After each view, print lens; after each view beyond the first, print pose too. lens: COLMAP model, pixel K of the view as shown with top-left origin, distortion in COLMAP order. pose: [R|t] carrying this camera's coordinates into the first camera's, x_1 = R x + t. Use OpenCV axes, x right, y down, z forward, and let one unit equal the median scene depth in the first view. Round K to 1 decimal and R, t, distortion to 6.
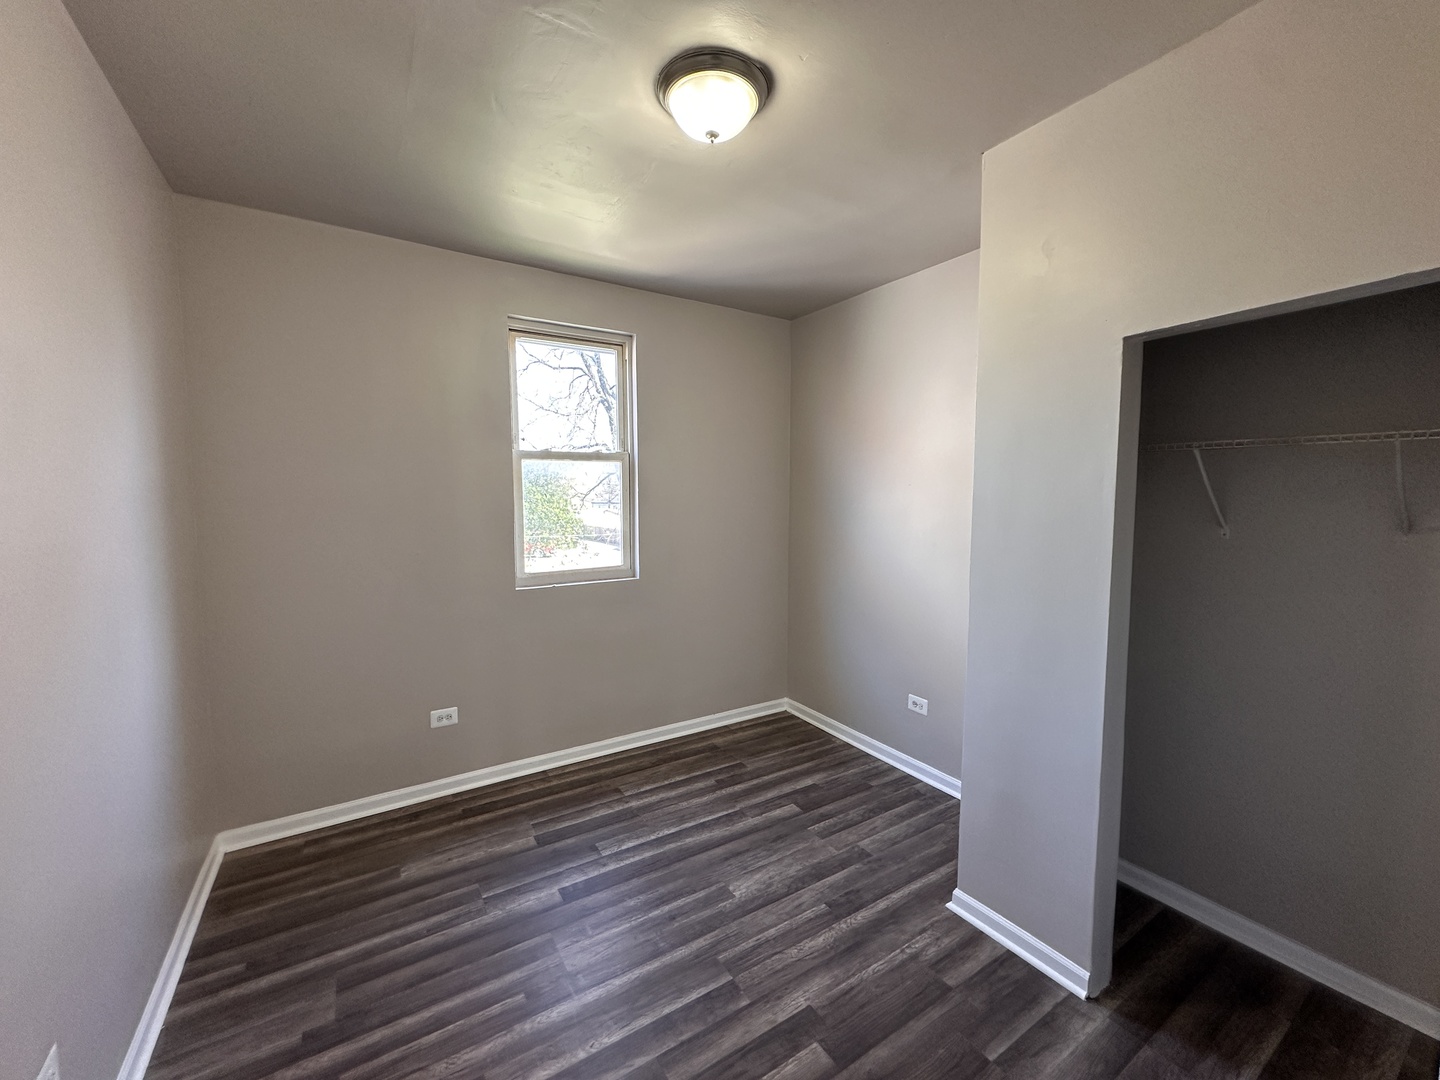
lens RADIAL K [[579.1, 0, 720.0], [0, 579.1, 538.4], [0, 0, 1]] dist [-0.000772, 0.000225]
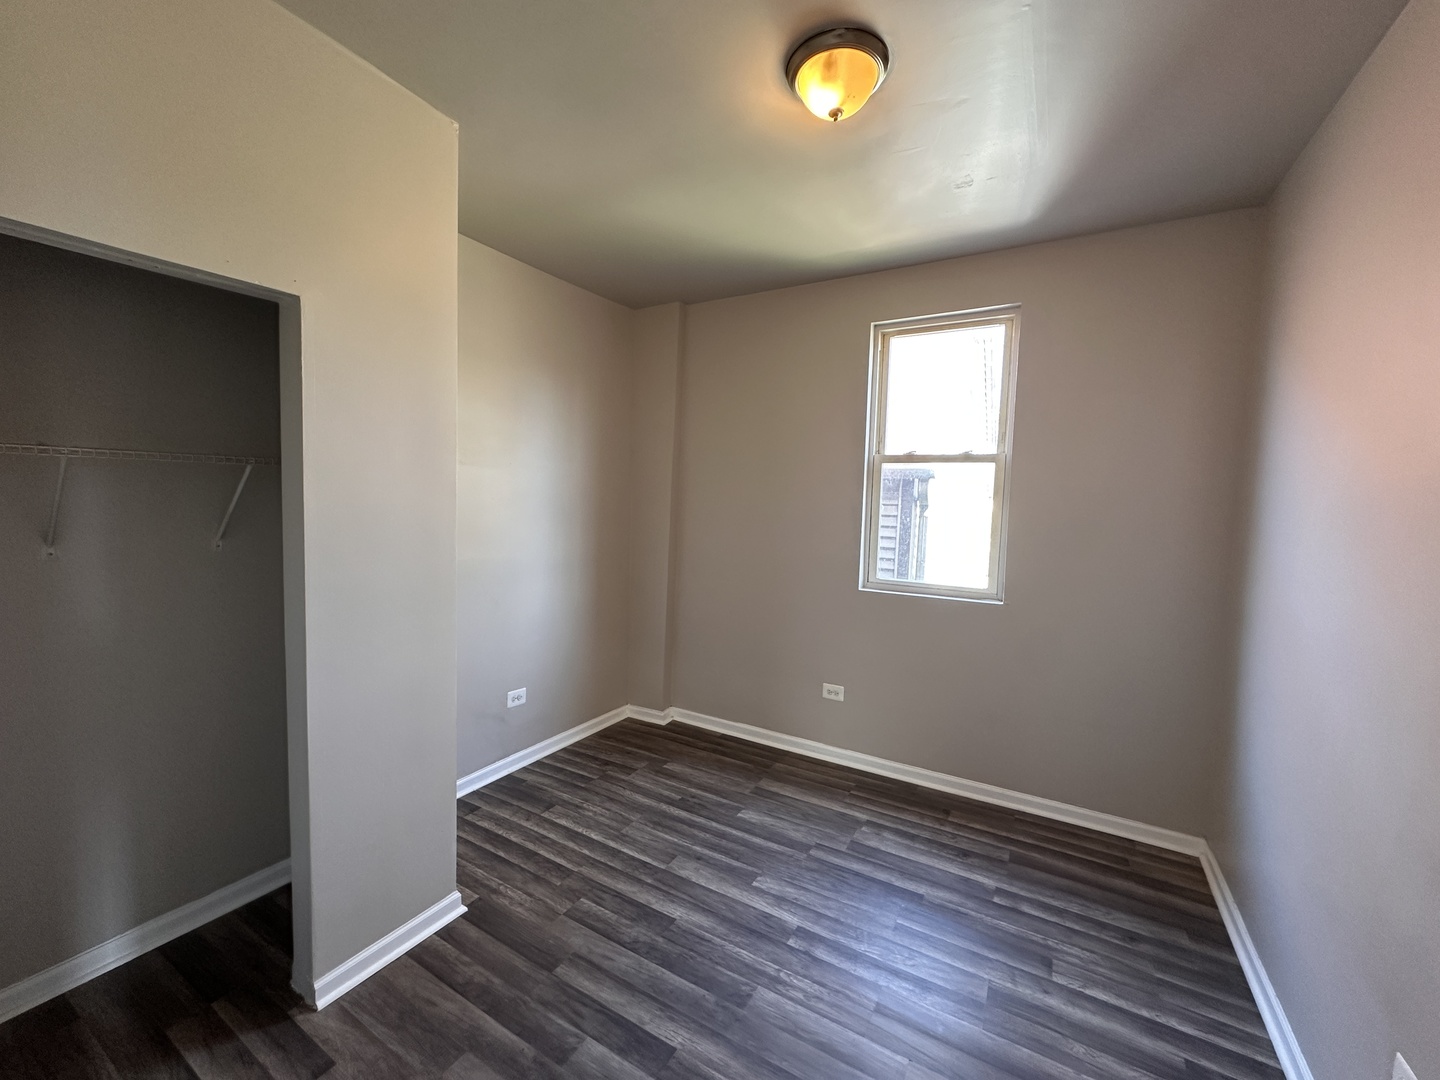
lens RADIAL K [[579.1, 0, 720.0], [0, 579.1, 538.4], [0, 0, 1]] dist [-0.000772, 0.000225]
pose [[0.458663, 0.078540, -0.885132, 0.770392], [-0.085339, 0.995375, 0.044101, -0.045920], [0.884503, 0.055309, 0.463245, 0.478101]]
